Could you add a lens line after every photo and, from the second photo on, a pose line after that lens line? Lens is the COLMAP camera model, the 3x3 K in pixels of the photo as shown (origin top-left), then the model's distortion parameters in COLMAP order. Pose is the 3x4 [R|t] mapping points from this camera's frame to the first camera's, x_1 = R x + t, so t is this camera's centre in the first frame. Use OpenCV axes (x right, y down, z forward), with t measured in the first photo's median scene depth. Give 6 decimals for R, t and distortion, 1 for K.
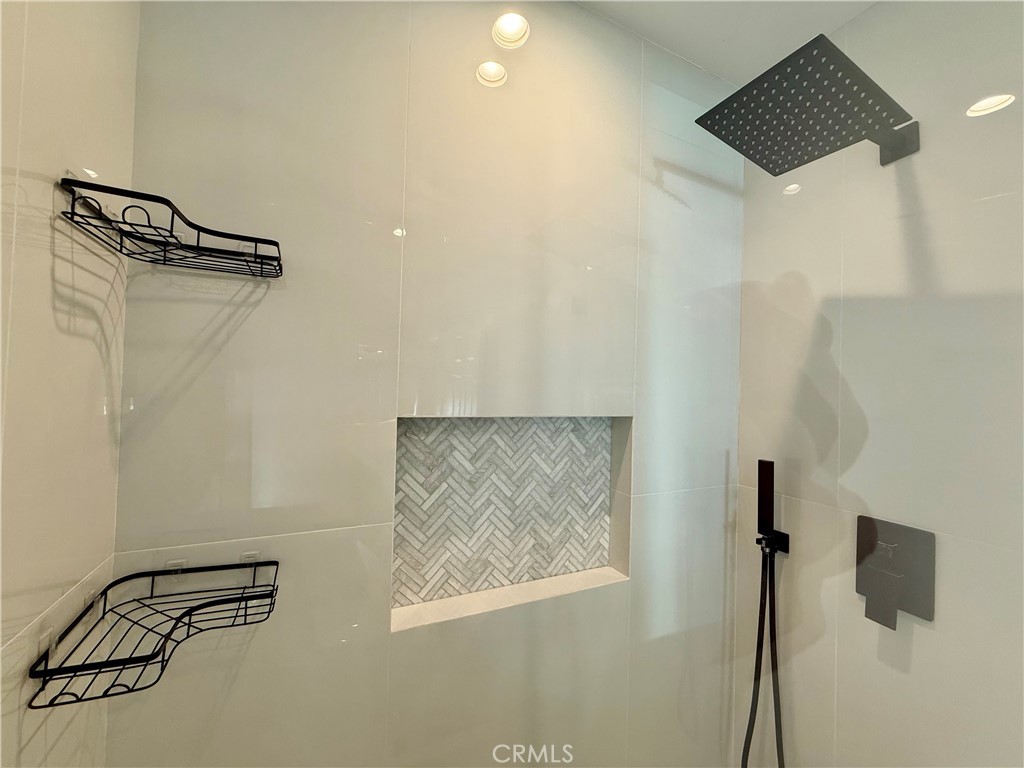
lens RADIAL K [[409.4, 0, 512.0], [0, 409.4, 379.3], [0, 0, 1]] dist [-0.000948, 0.001068]
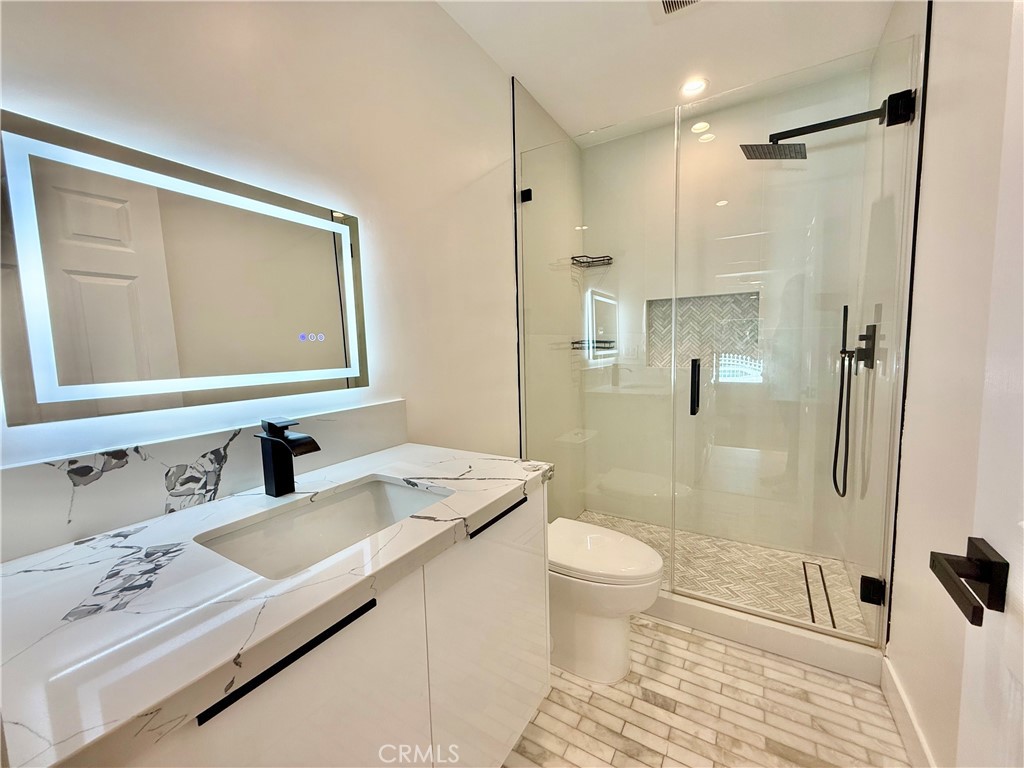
lens RADIAL K [[409.4, 0, 512.6], [0, 409.4, 386.0], [0, 0, 1]] dist [-0.000948, 0.001068]
pose [[0.527976, 0.039623, -0.848334, 1.628095], [0.061208, 0.994538, 0.084546, 0.364523], [0.847051, -0.096563, 0.522667, -1.374803]]
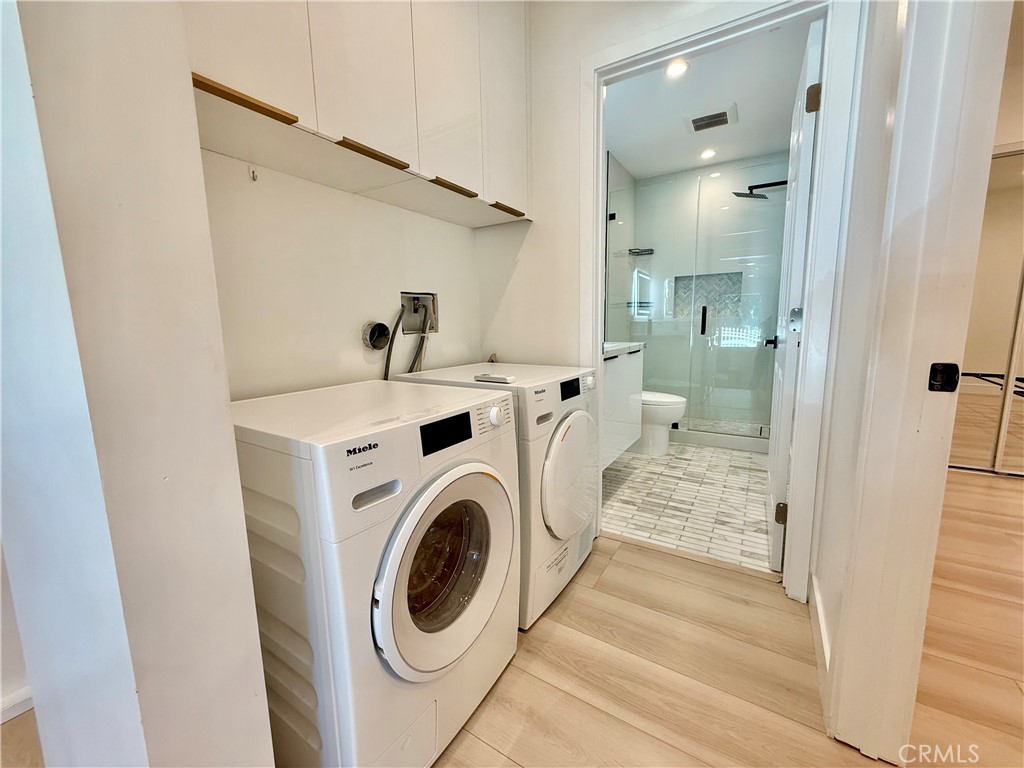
lens RADIAL K [[409.4, 0, 513.0], [0, 409.4, 381.4], [0, 0, 1]] dist [-0.000948, 0.001068]
pose [[0.522021, 0.083410, -0.848844, 2.717955], [0.049505, 0.990566, 0.127780, 0.553714], [0.851495, -0.108726, 0.512967, -3.040573]]
